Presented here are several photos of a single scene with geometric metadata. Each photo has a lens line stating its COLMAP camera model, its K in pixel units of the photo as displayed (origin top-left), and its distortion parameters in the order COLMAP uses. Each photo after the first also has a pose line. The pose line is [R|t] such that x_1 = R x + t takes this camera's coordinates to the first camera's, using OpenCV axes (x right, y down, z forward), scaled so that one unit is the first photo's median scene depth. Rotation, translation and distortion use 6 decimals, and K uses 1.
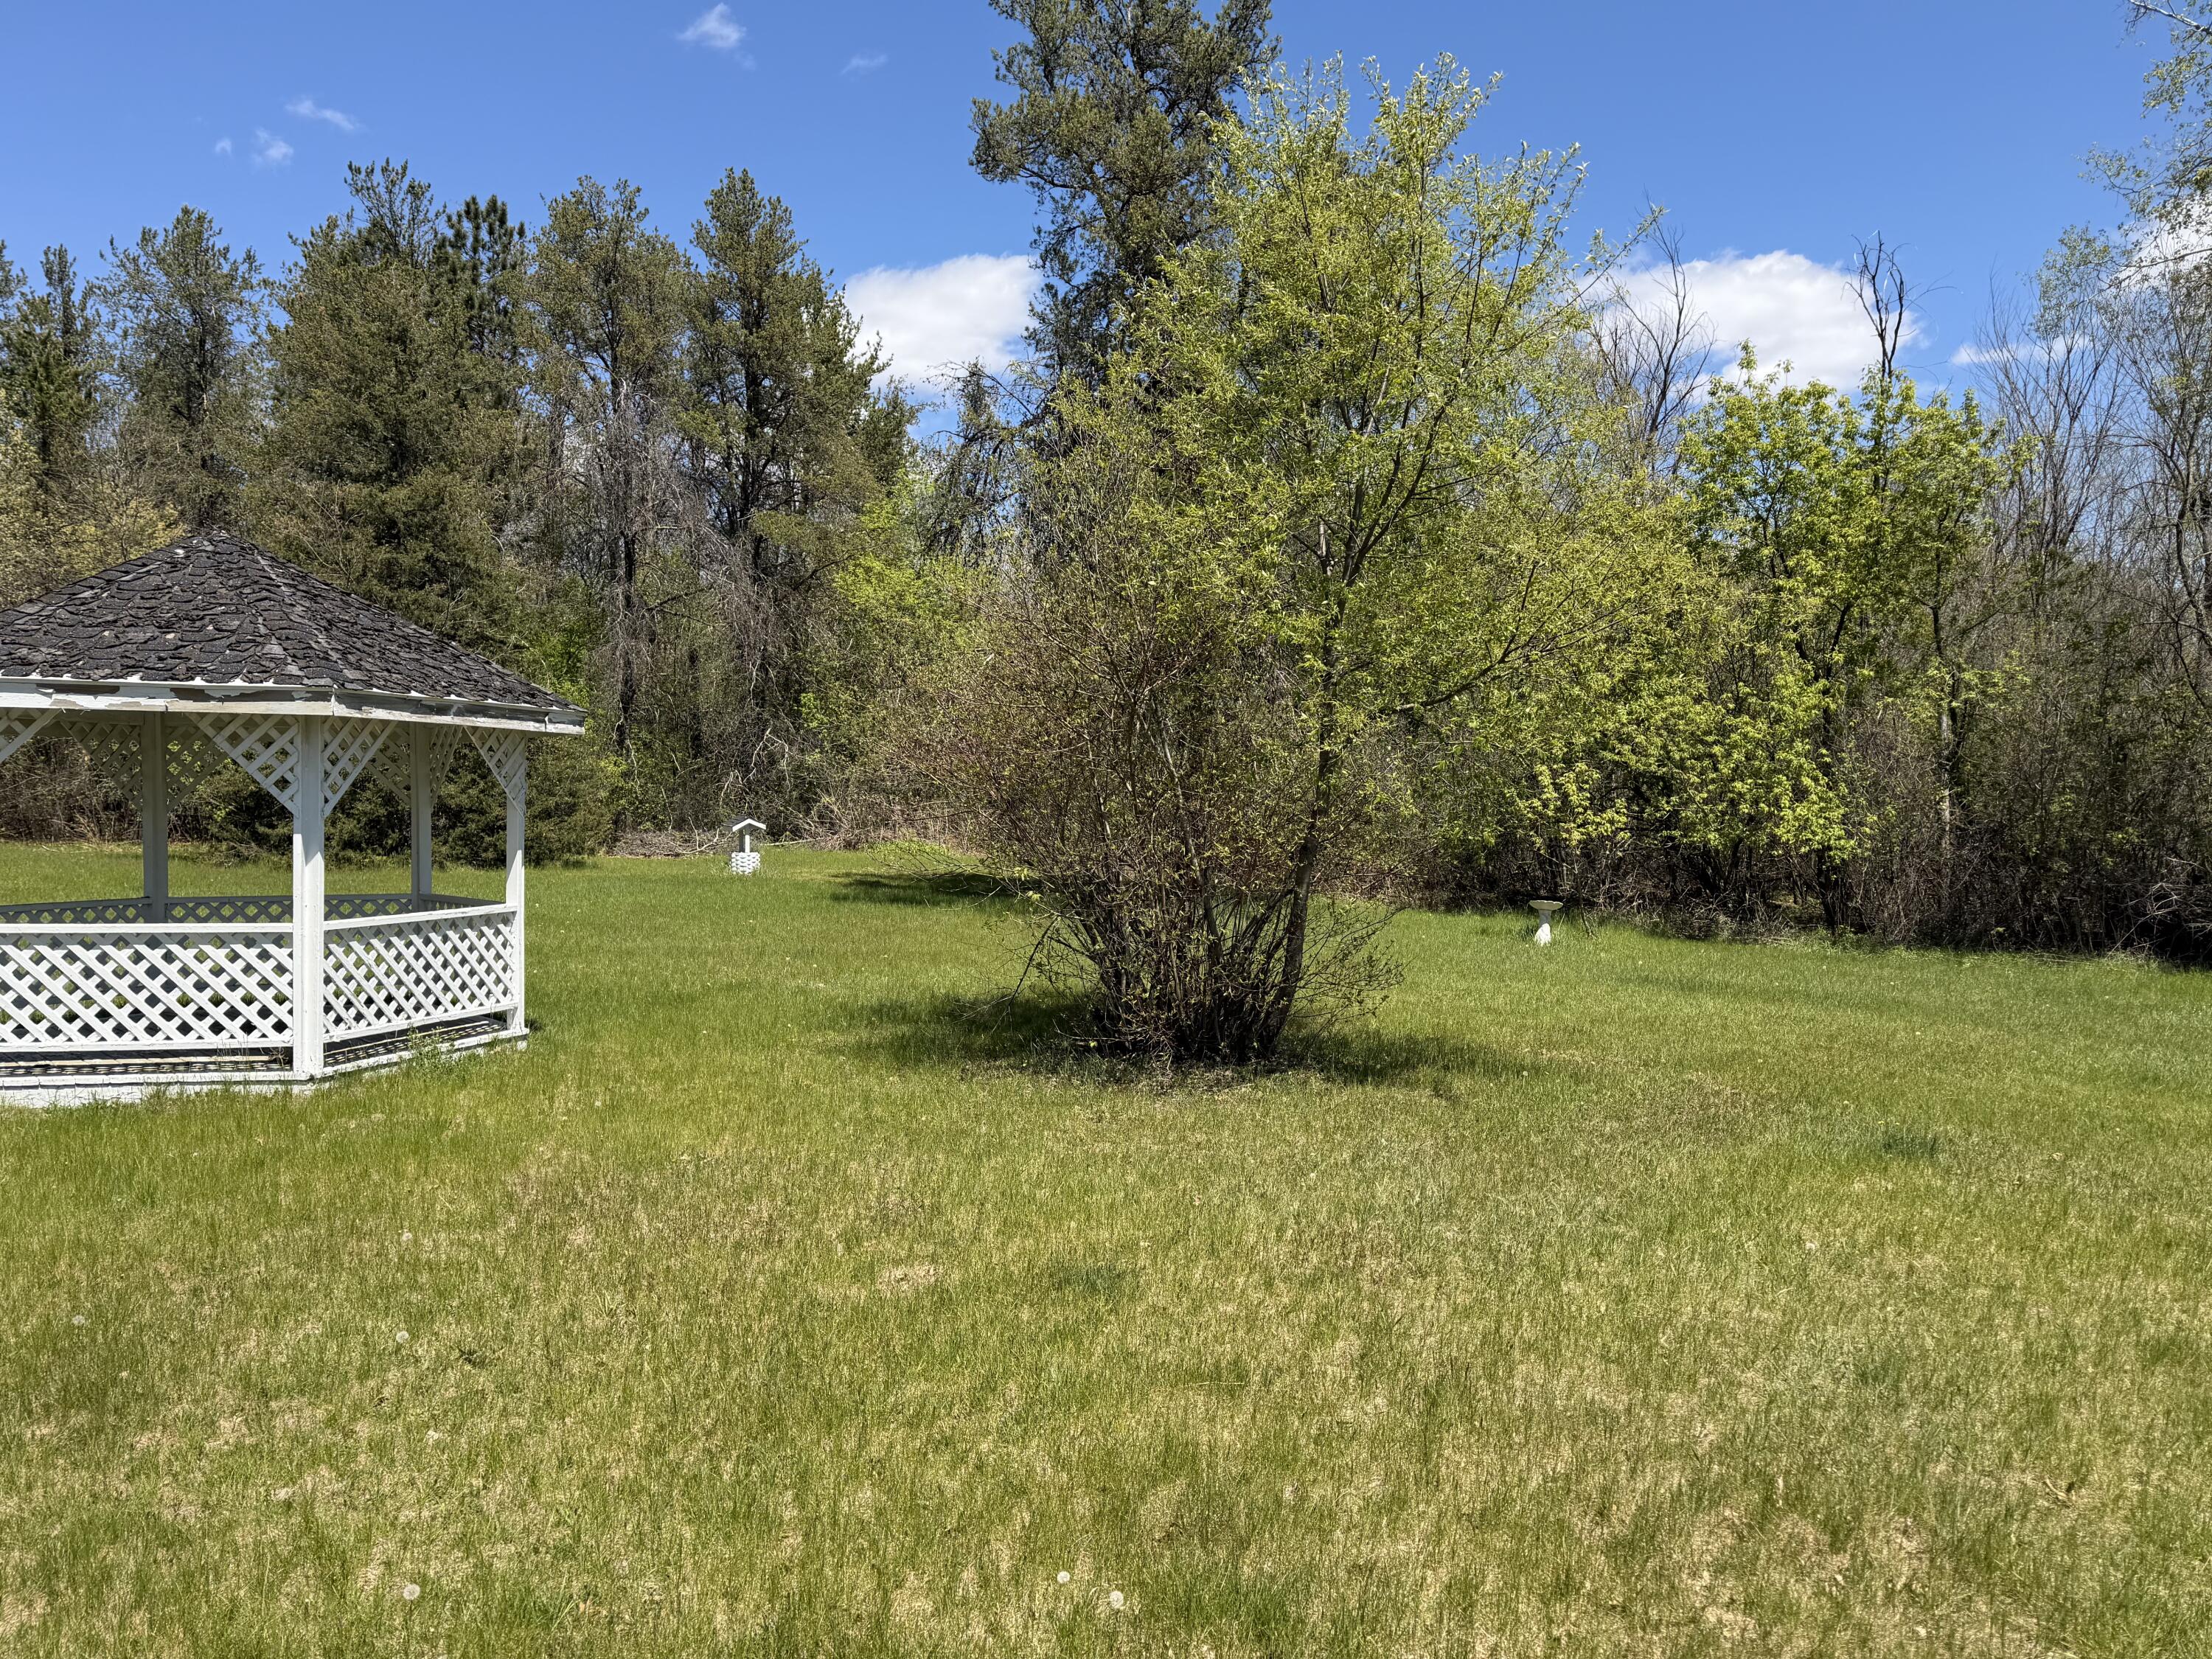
lens RADIAL K [[1545.9, 0, 1114.5], [0, 1545.9, 863.4], [0, 0, 1]] dist [0.049612, -0.044825]
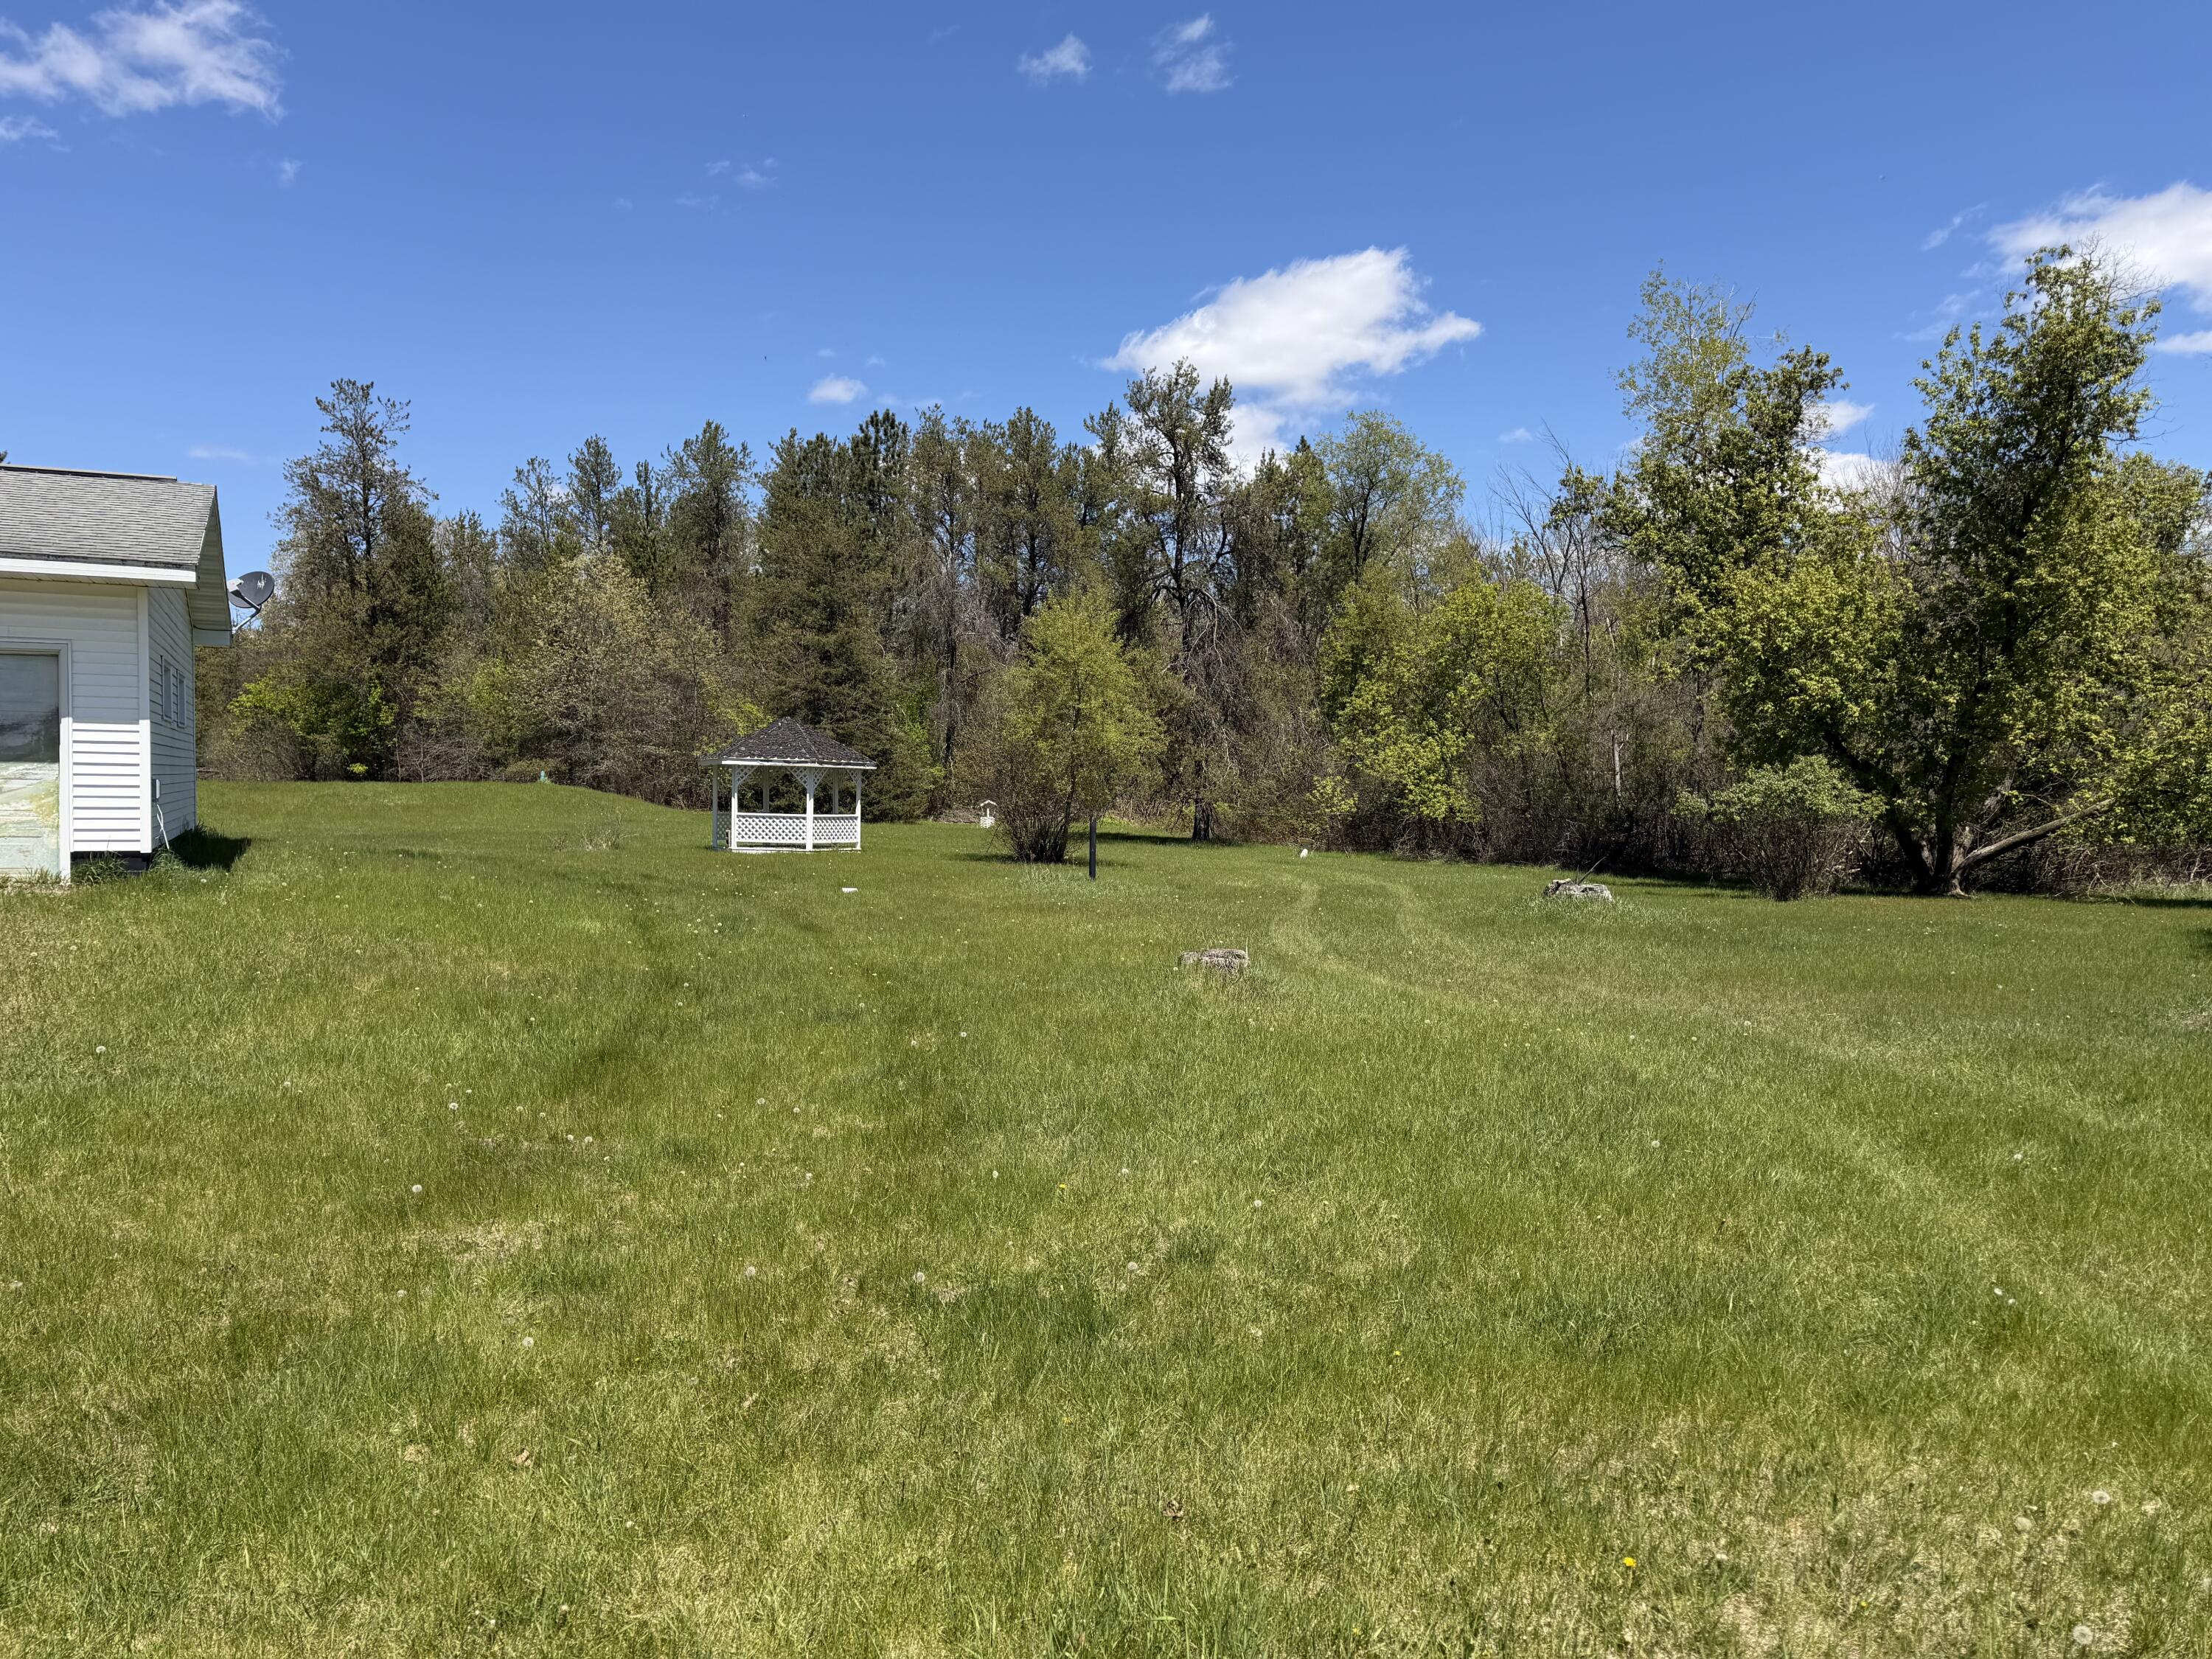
lens RADIAL K [[1562.0, 0, 1121.0], [0, 1562.0, 867.1], [0, 0, 1]] dist [0.006971, 0.008105]
pose [[0.971156, 0.016920, -0.237843, 0.285425], [-0.017041, 0.999854, 0.001546, 0.034379], [0.237835, 0.002551, 0.971302, -0.633364]]
